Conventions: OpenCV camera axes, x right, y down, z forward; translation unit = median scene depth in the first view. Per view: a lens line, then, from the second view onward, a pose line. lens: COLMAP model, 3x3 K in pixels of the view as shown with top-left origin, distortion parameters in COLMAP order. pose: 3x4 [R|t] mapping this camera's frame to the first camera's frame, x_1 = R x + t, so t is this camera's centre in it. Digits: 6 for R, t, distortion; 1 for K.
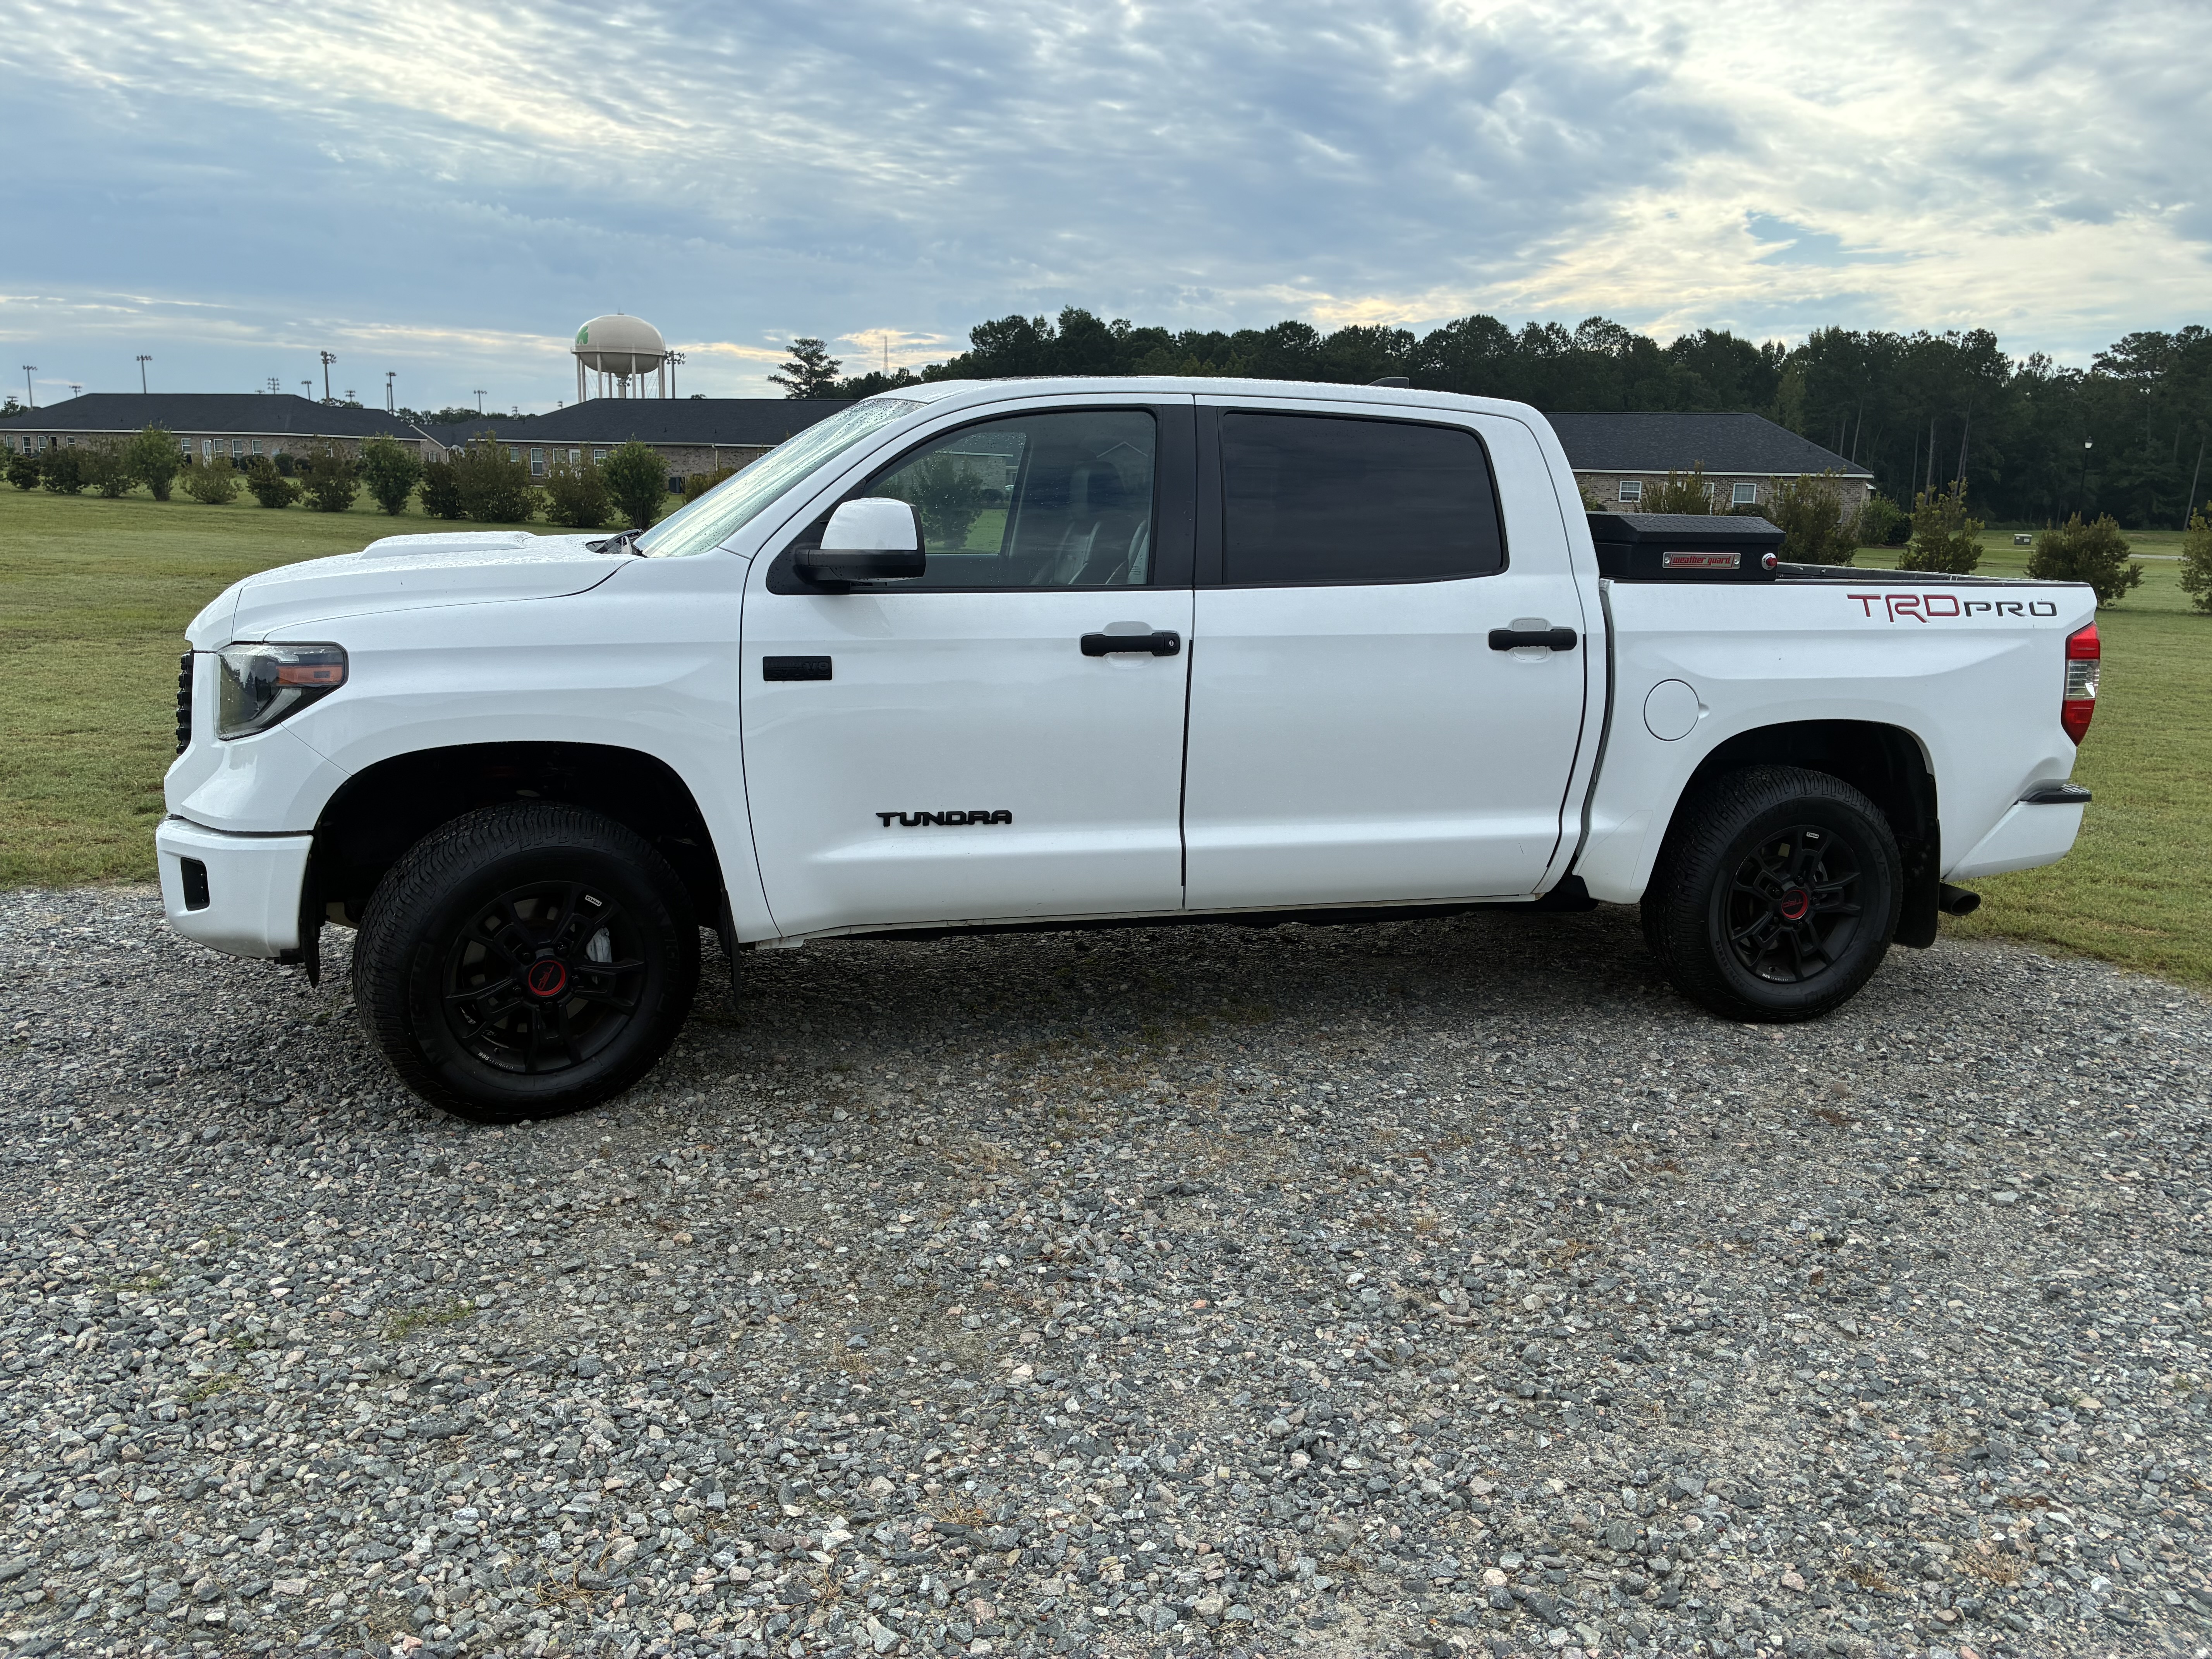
lens RADIAL K [[1659.4, 0, 1106.0], [0, 1659.4, 829.5], [0, 0, 1]] dist [-0.022851, -0.001072]
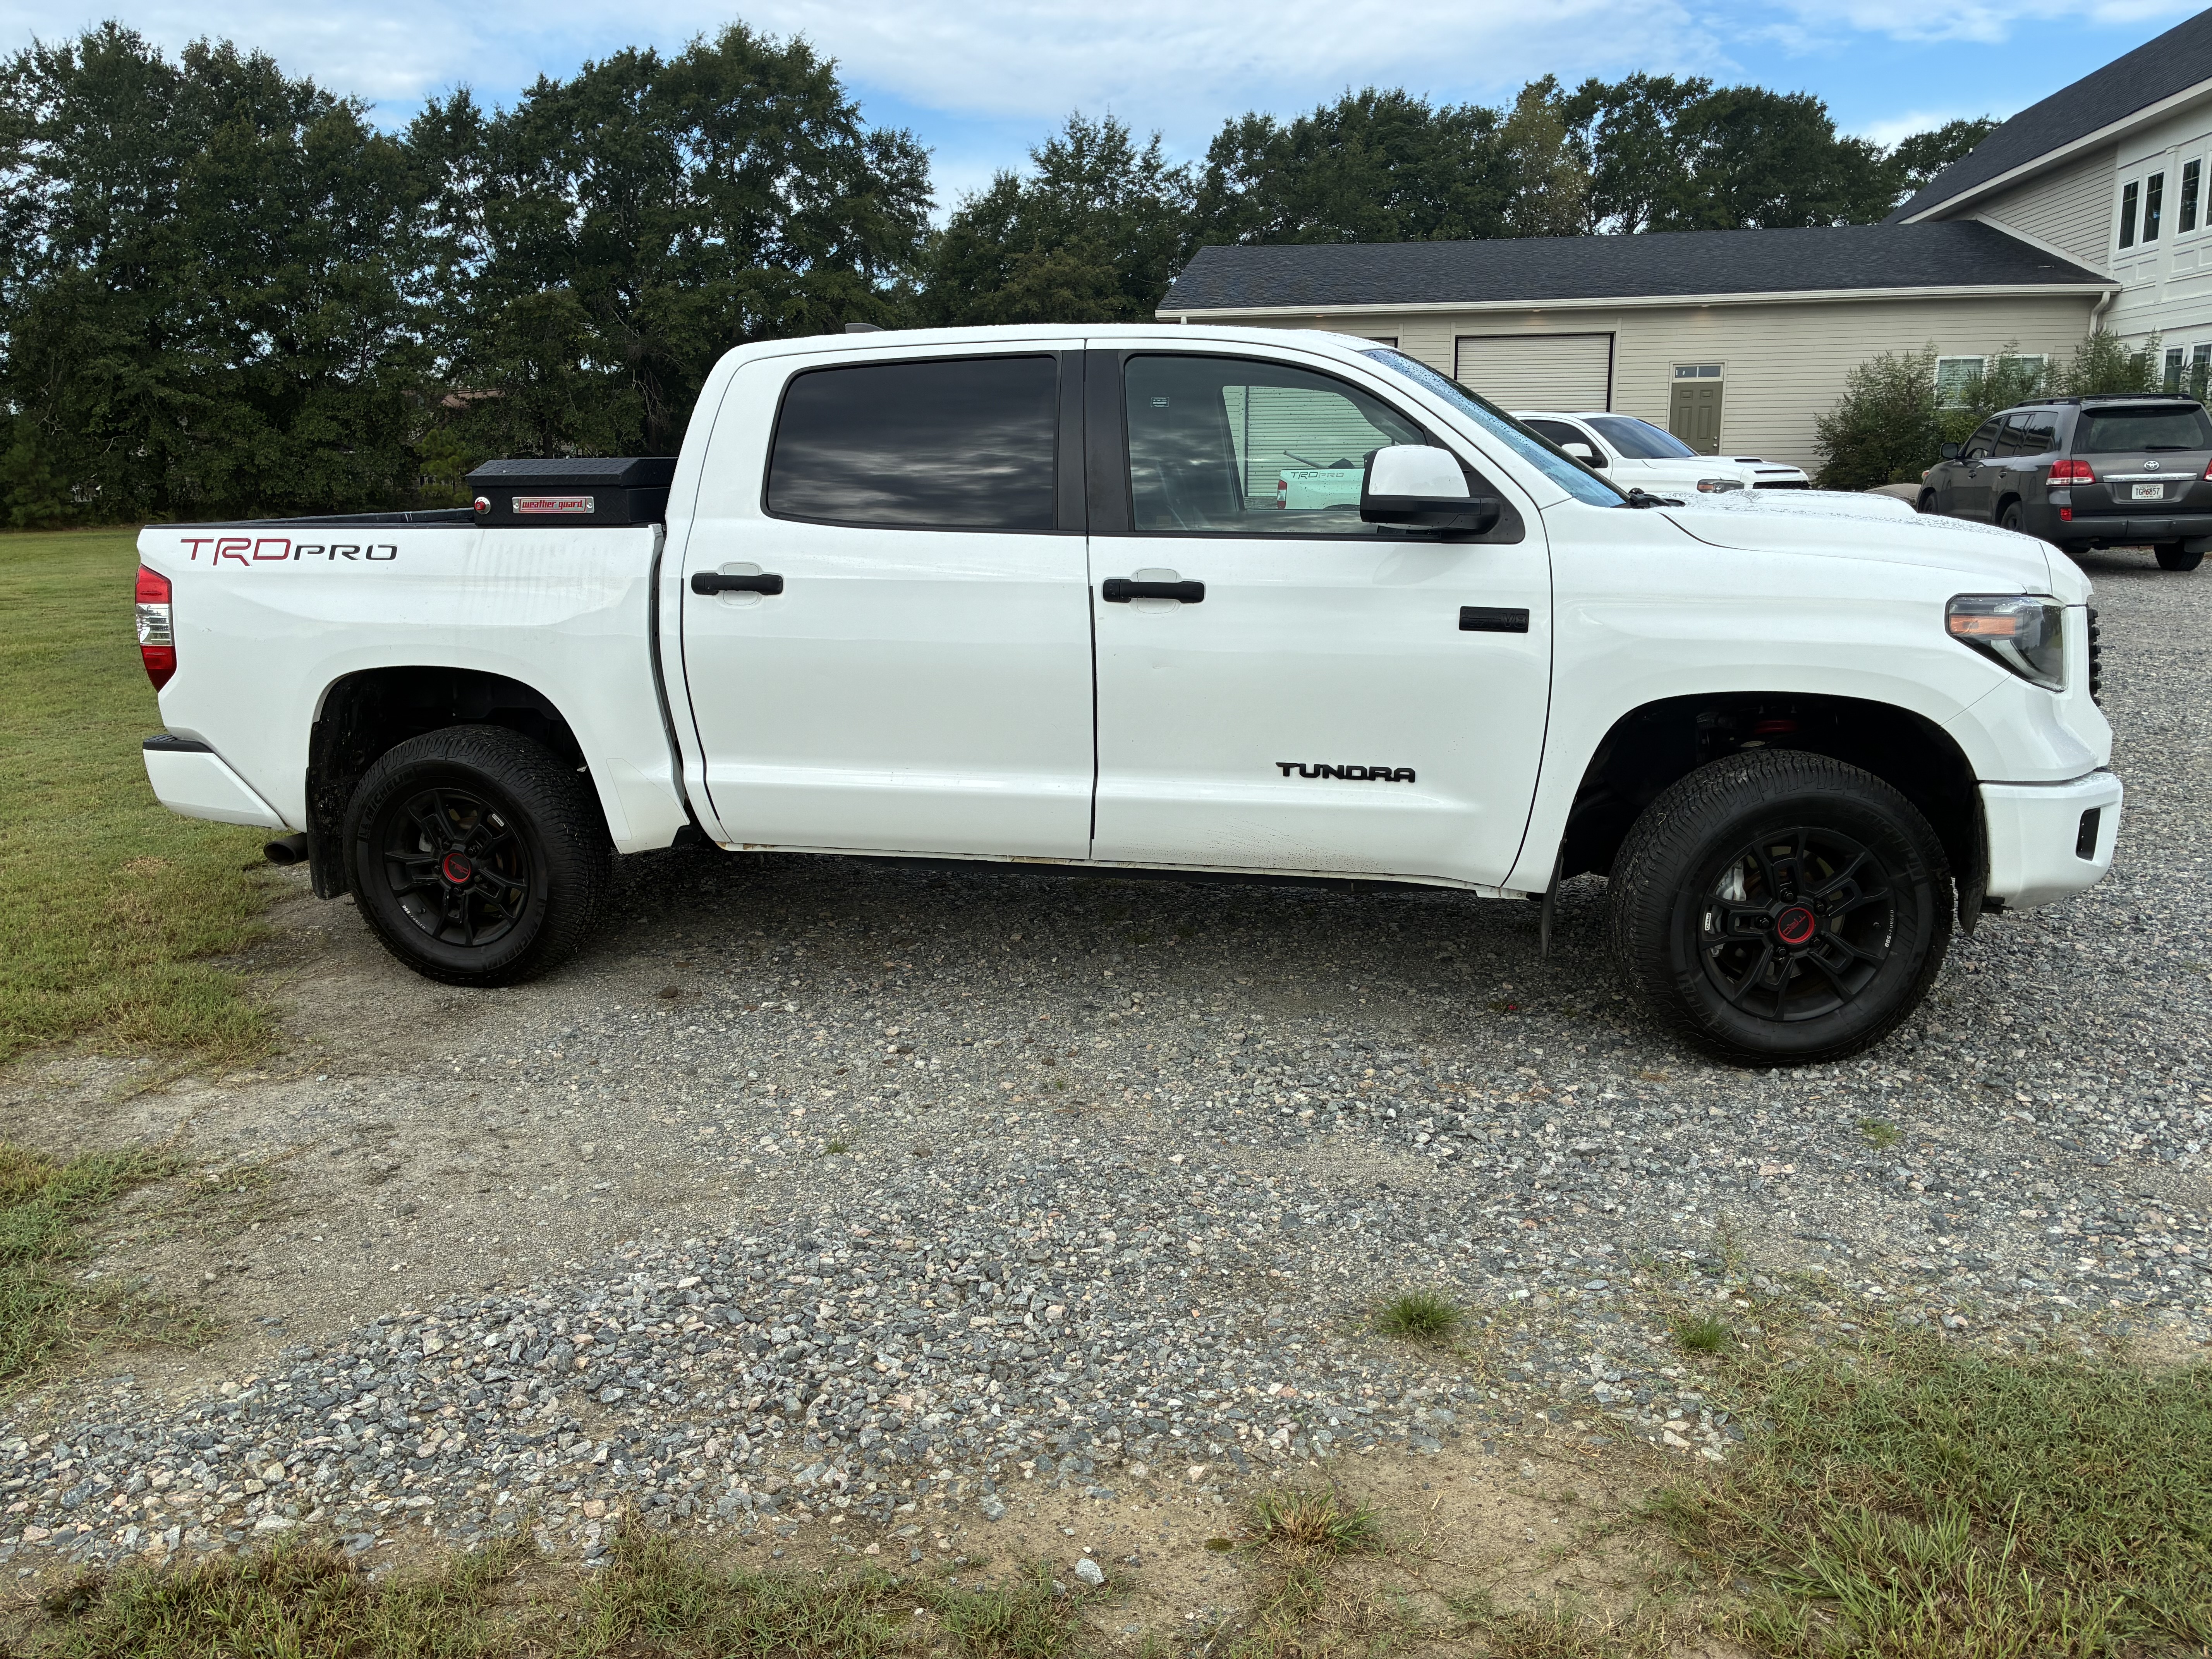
lens RADIAL K [[1659.4, 0, 1106.0], [0, 1659.4, 829.5], [0, 0, 1]] dist [-0.022851, -0.001072]
pose [[0.898492, 0.077091, -0.432168, 0.511829], [-0.064747, 0.996965, 0.043228, -0.015494], [0.434189, -0.010859, 0.900756, 0.116507]]
